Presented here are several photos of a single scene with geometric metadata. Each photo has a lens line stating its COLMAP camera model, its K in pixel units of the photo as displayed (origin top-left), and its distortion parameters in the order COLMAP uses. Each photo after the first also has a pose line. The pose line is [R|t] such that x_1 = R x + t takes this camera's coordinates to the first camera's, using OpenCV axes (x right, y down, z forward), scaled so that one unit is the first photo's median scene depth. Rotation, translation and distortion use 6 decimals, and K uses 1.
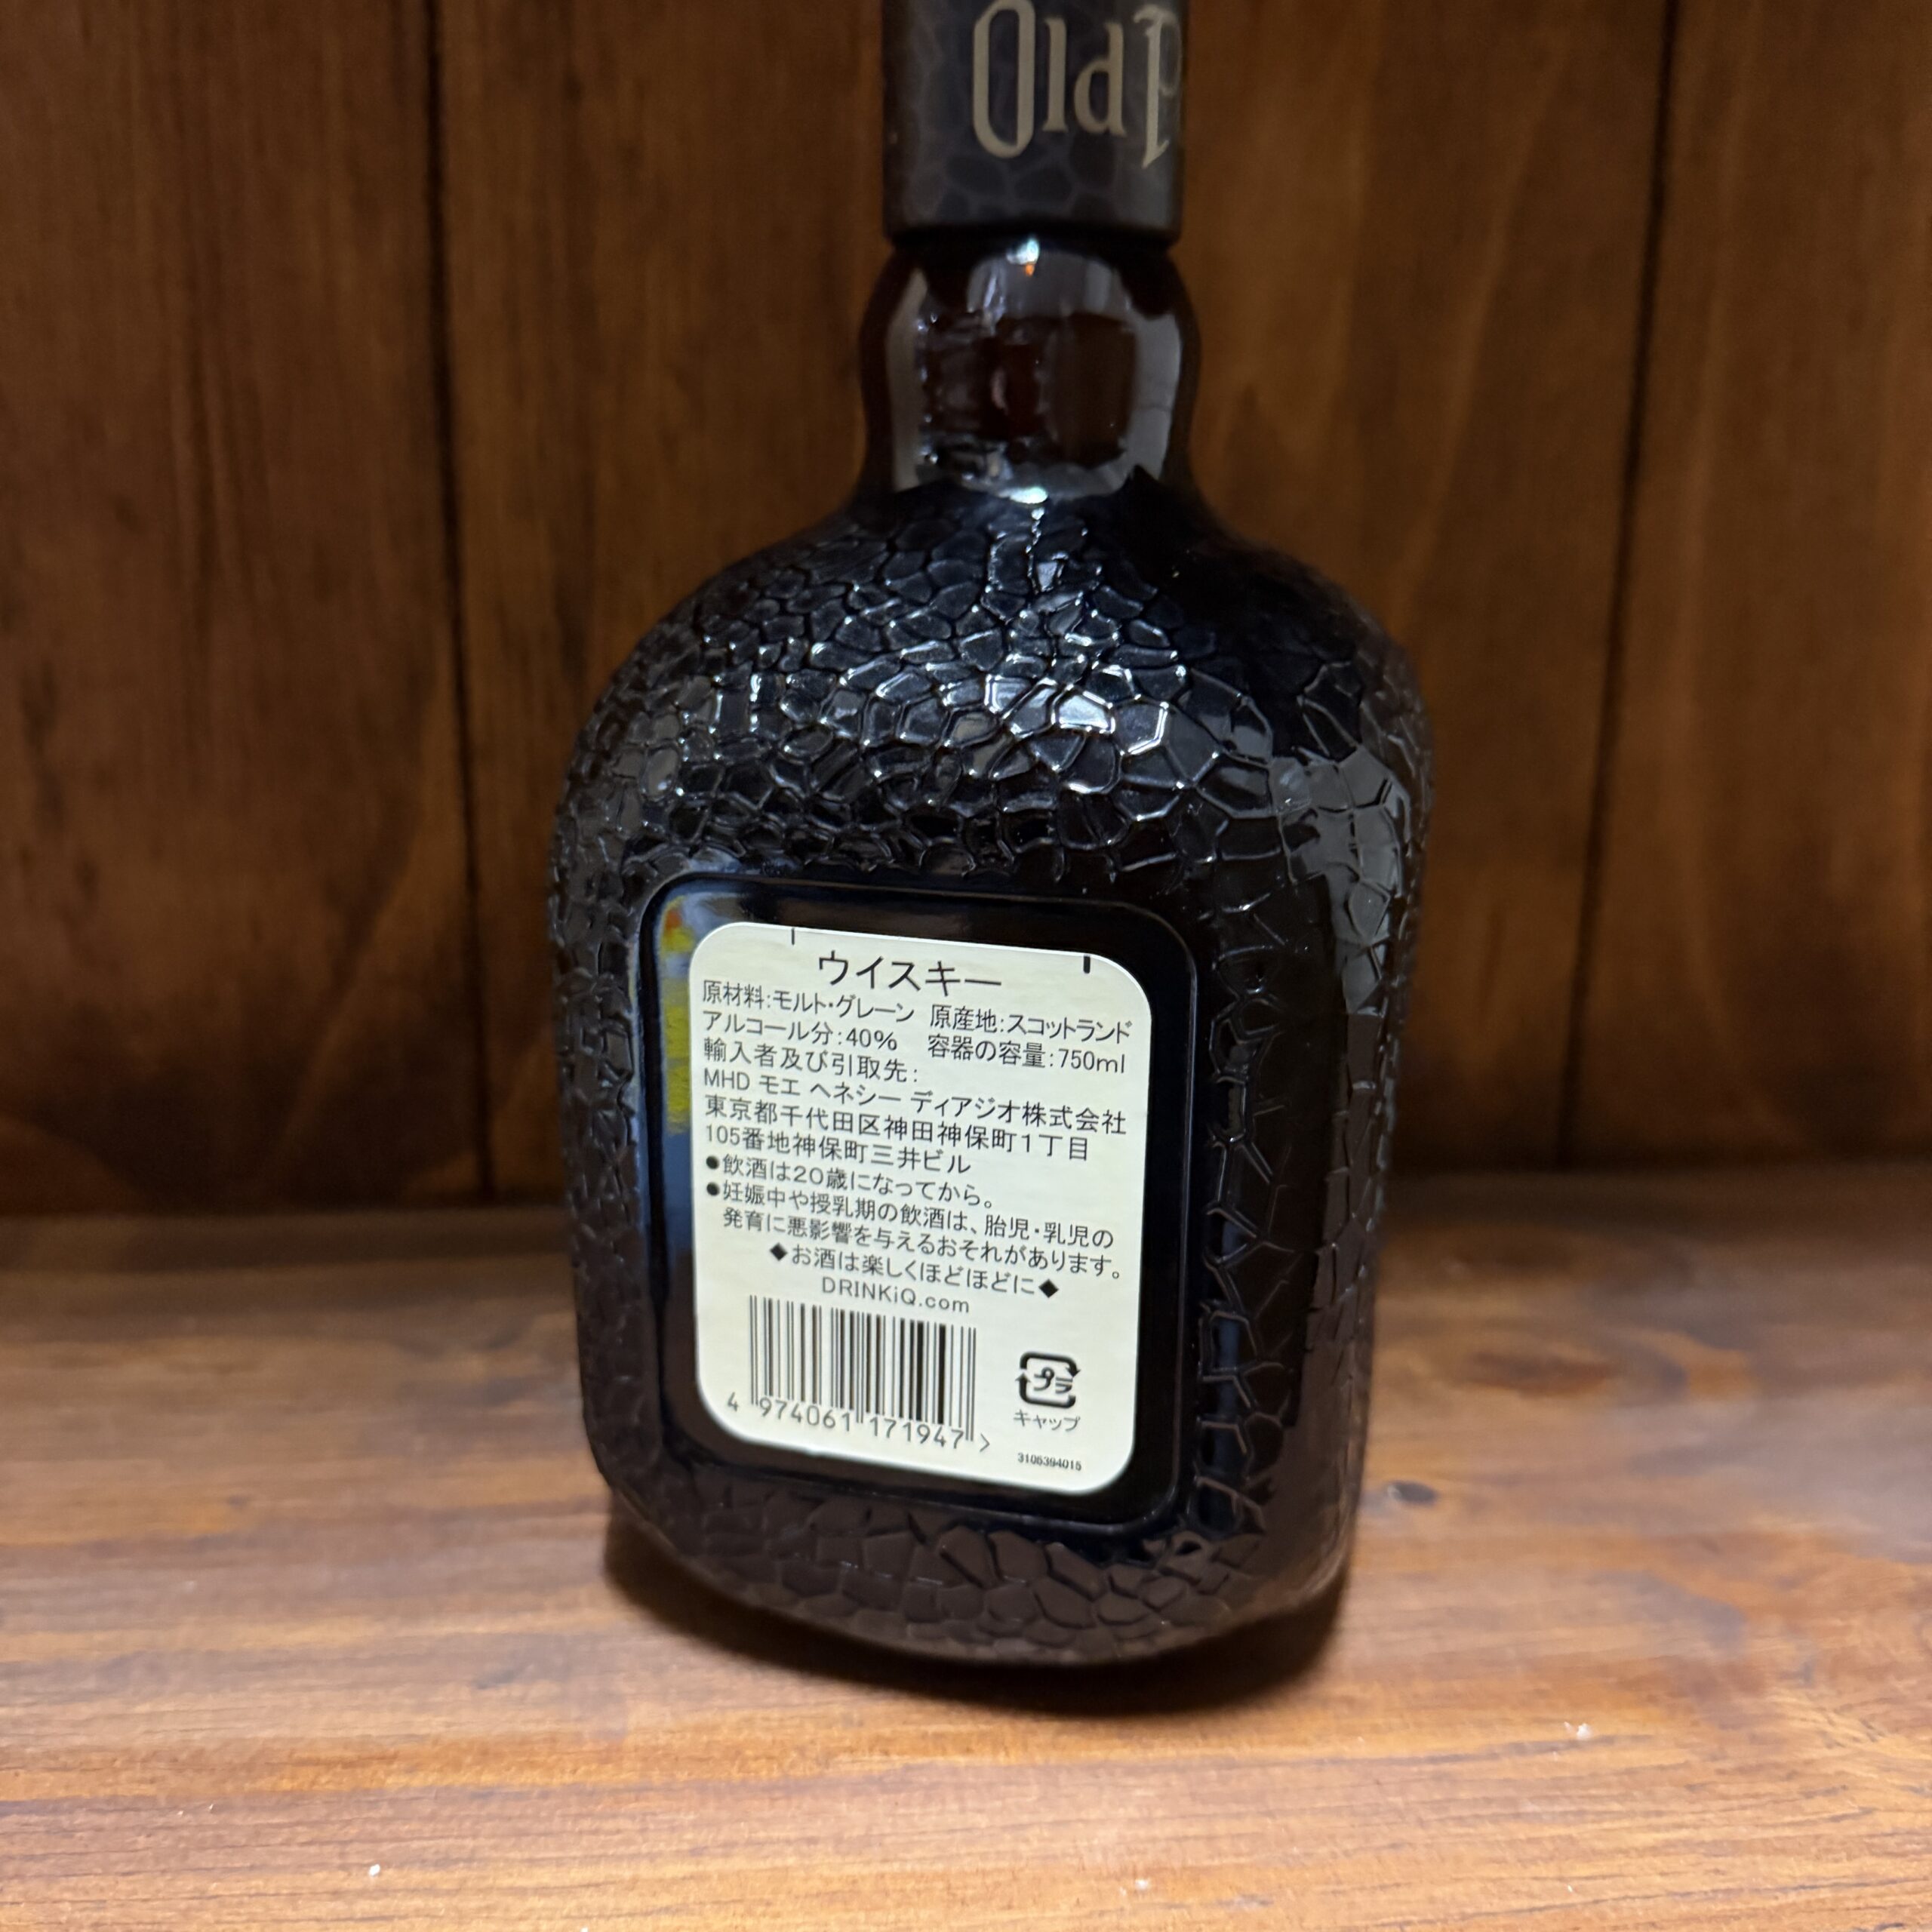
lens RADIAL K [[1931.5, 0, 941.0], [0, 1931.5, 1007.4], [0, 0, 1]] dist [-0.044012, 0.000000]
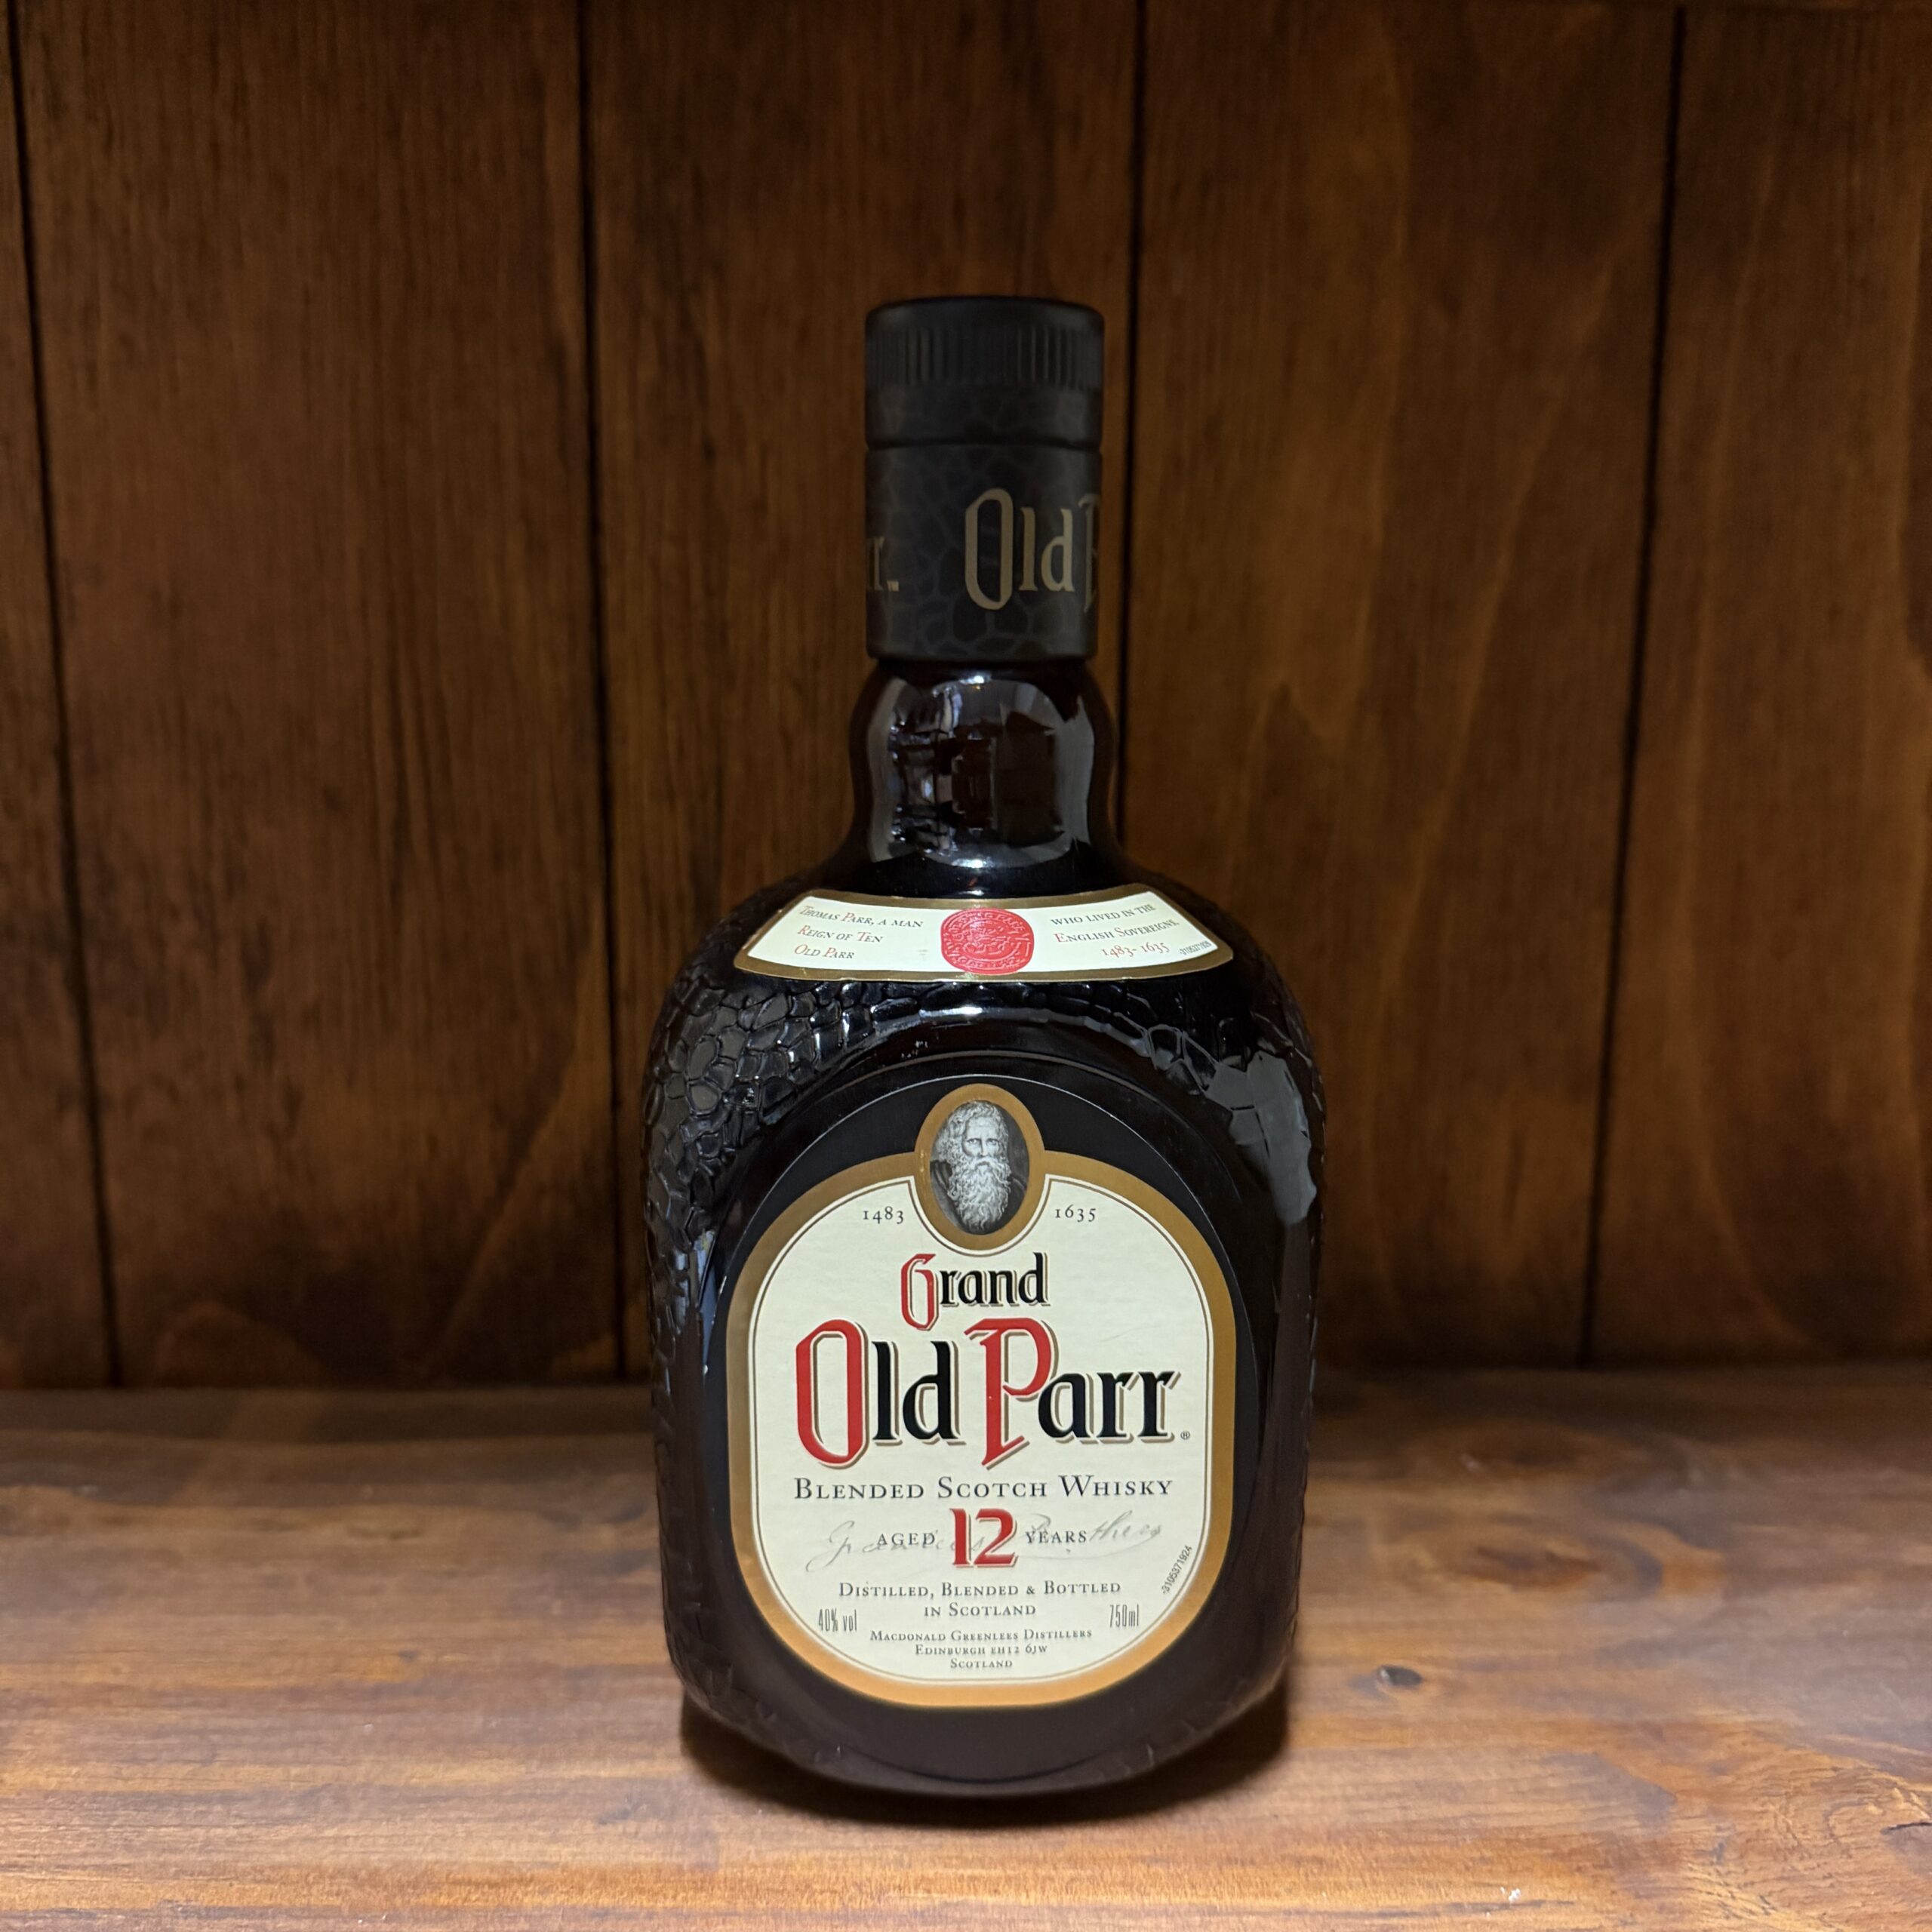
lens RADIAL K [[1931.5, 0, 960.7], [0, 1931.5, 977.2], [0, 0, 1]] dist [-0.044012, 0.000000]
pose [[0.997661, 0.005062, -0.068161, 0.048212], [-0.009778, 0.997567, -0.069031, -0.071495], [0.067646, 0.069536, 0.995283, -0.165510]]
